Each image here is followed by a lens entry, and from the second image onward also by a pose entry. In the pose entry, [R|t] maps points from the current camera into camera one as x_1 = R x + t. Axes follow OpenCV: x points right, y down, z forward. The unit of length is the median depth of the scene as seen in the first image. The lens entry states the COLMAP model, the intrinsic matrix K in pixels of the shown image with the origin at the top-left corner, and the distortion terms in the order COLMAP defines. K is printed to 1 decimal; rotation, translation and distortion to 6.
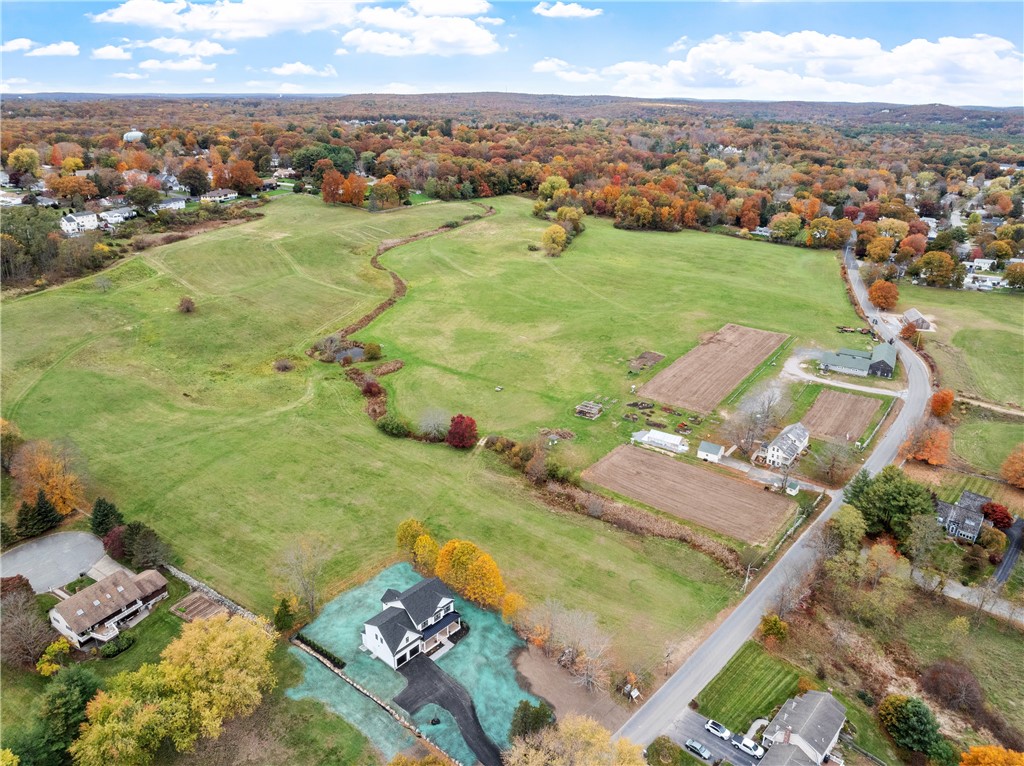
lens RADIAL K [[720.5, 0, 517.6], [0, 720.5, 383.3], [0, 0, 1]] dist [-0.039483, -0.000967]
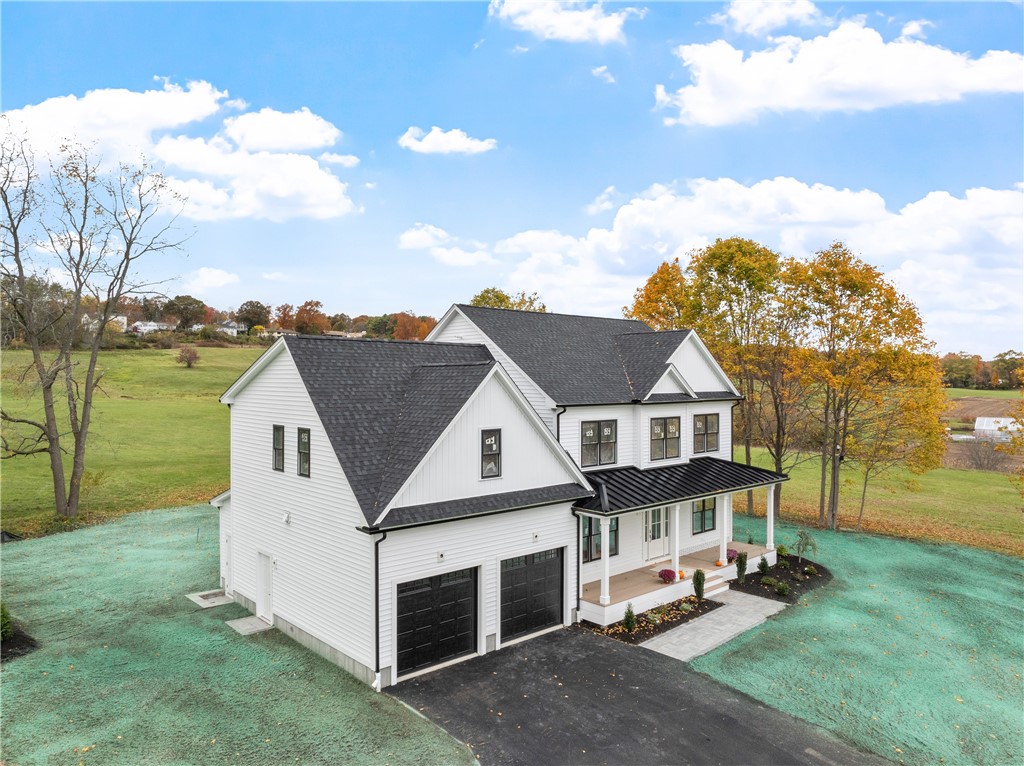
lens RADIAL K [[721.0, 0, 517.2], [0, 721.0, 377.5], [0, 0, 1]] dist [-0.042319, 0.007726]
pose [[0.994631, -0.011278, -0.102868, -0.066859], [-0.027792, 0.928414, -0.370507, 0.195255], [0.099683, 0.371377, 0.923116, 0.431027]]
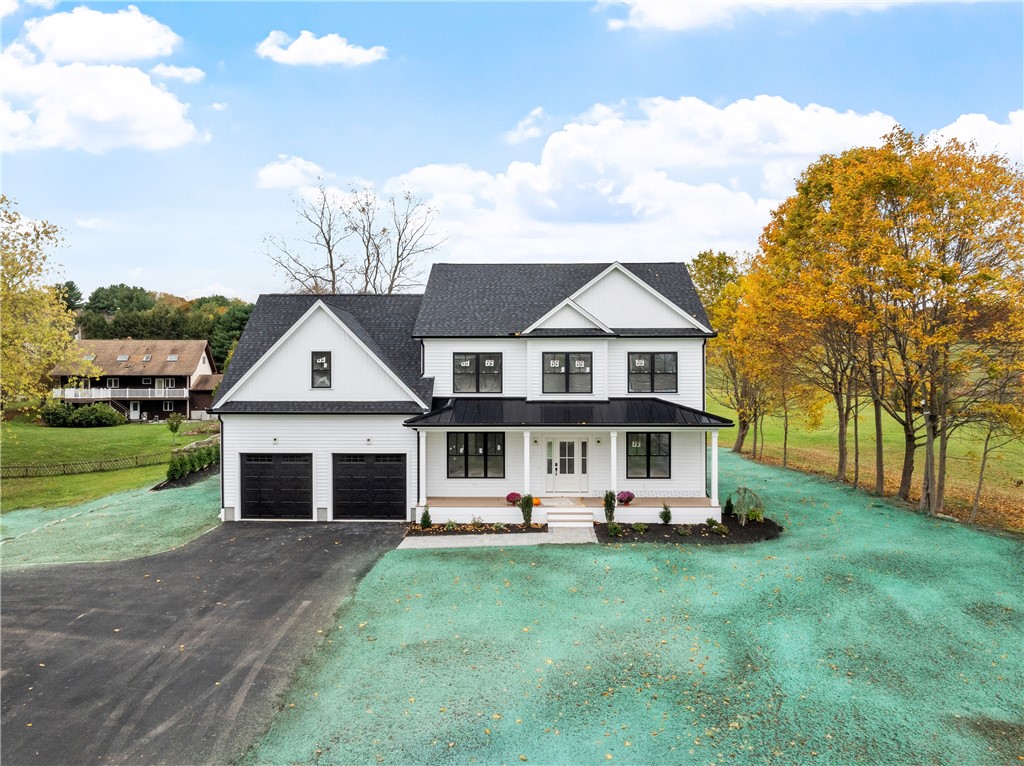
lens RADIAL K [[721.0, 0, 517.2], [0, 721.0, 377.5], [0, 0, 1]] dist [-0.042319, 0.007726]
pose [[0.643411, -0.017138, -0.765329, 0.006302], [-0.274747, 0.927972, -0.251759, 0.193535], [0.714519, 0.372256, 0.592358, 0.460415]]
